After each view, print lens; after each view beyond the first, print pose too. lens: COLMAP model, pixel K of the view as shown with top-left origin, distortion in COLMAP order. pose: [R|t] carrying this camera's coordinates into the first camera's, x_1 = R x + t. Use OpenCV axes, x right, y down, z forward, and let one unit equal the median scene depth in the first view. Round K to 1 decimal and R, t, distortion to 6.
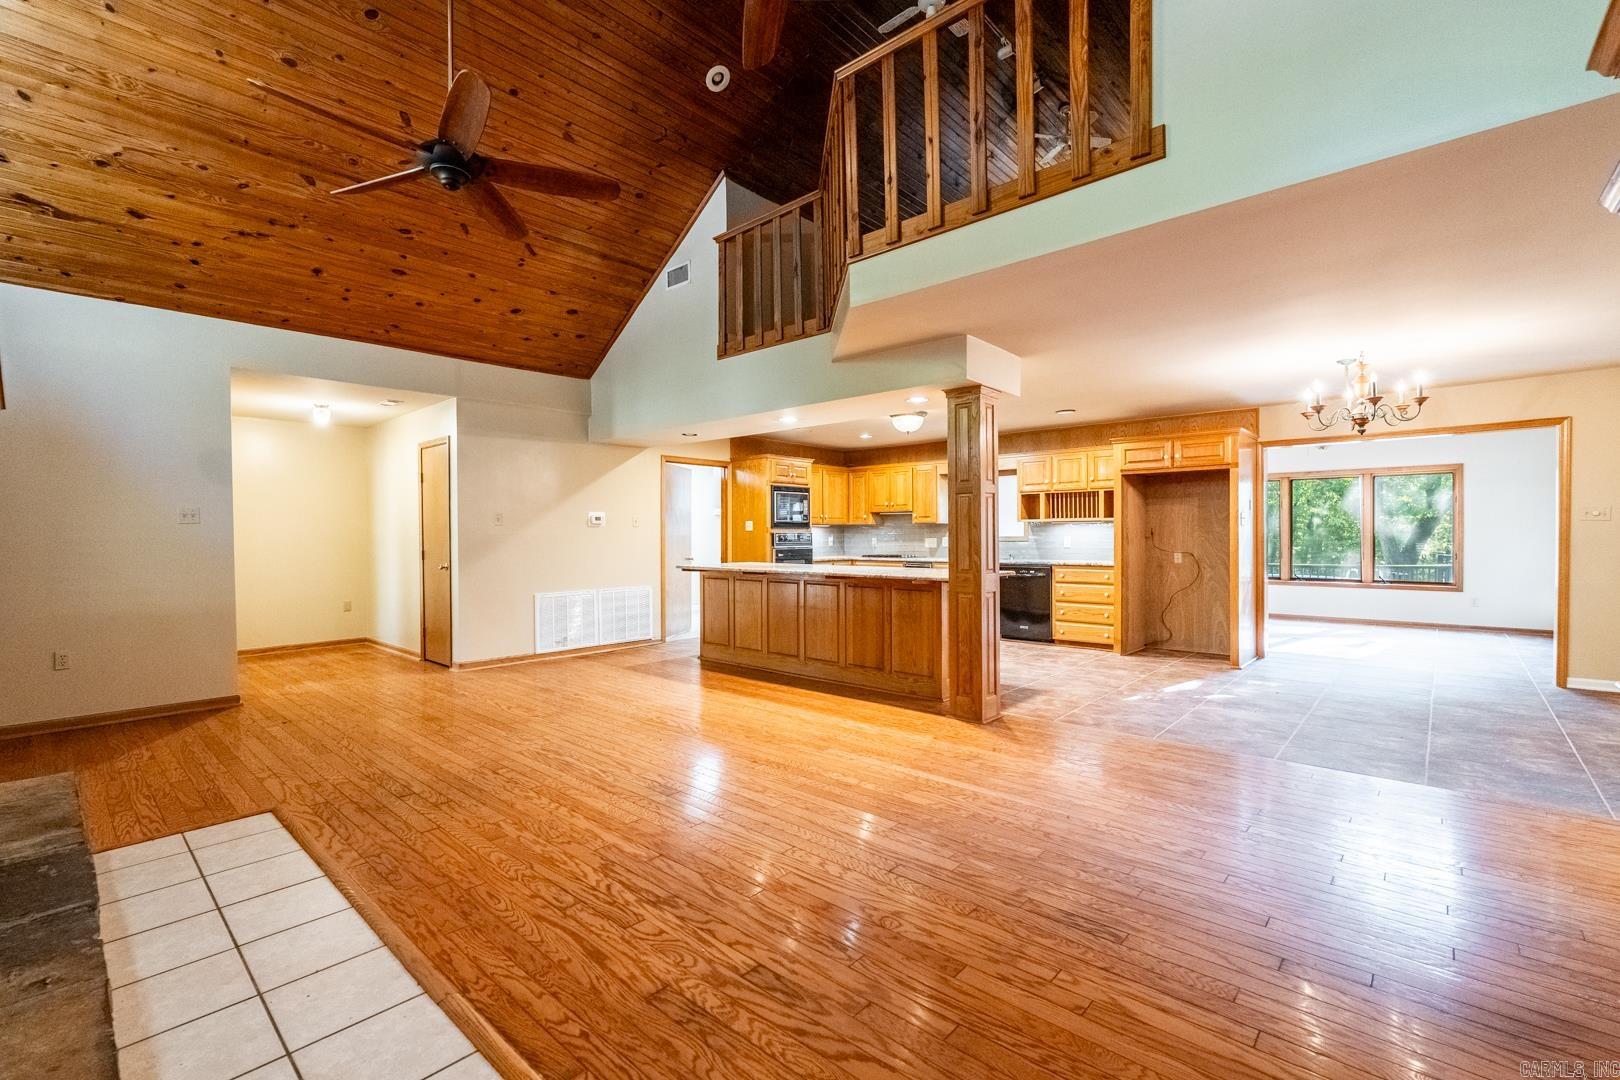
lens RADIAL K [[713.3, 0, 810.0], [0, 713.3, 540.0], [0, 0, 1]] dist [-0.006265, 0.001082]
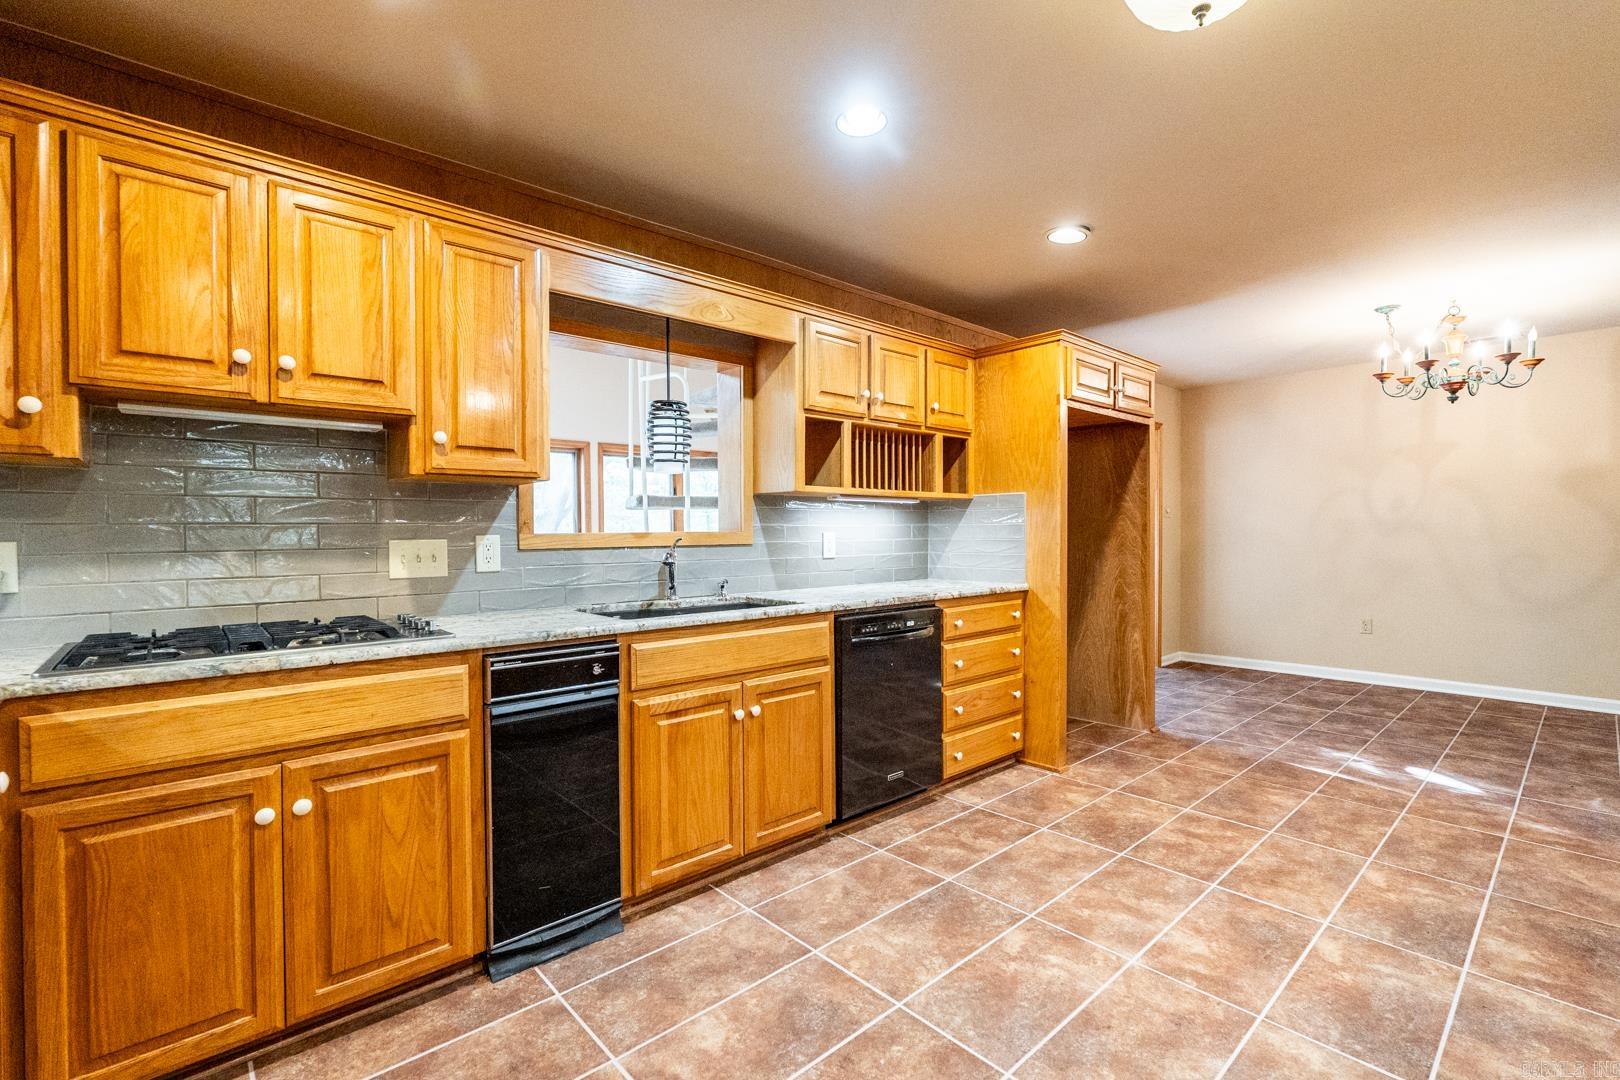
lens RADIAL K [[713.3, 0, 810.0], [0, 713.3, 540.0], [0, 0, 1]] dist [-0.006265, 0.001082]
pose [[0.101792, -0.006731, 0.994783, -0.078572], [0.011511, 0.999918, 0.005588, -0.002829], [-0.994739, 0.010882, 0.101861, 1.066765]]
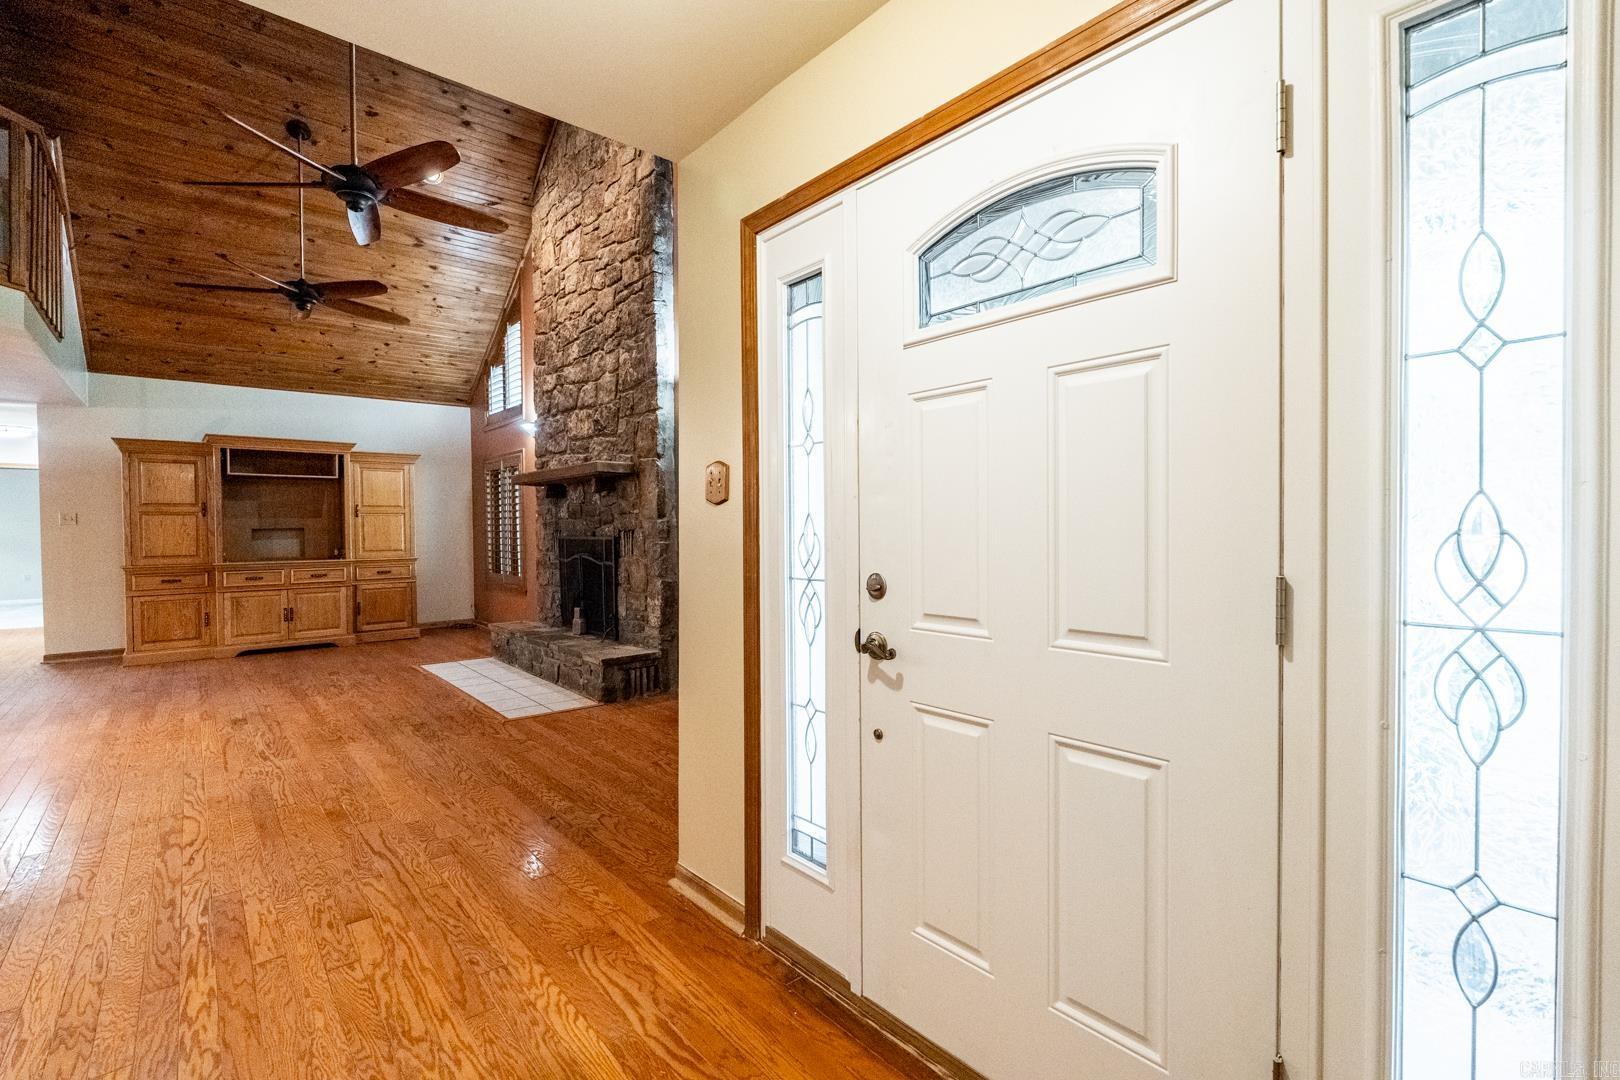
lens RADIAL K [[713.3, 0, 810.0], [0, 713.3, 540.0], [0, 0, 1]] dist [-0.006265, 0.001082]
pose [[-0.993067, 0.012209, 0.116918, -0.661834], [0.015489, 0.999510, 0.027186, -0.005914], [-0.116528, 0.028808, -0.992769, 1.012977]]
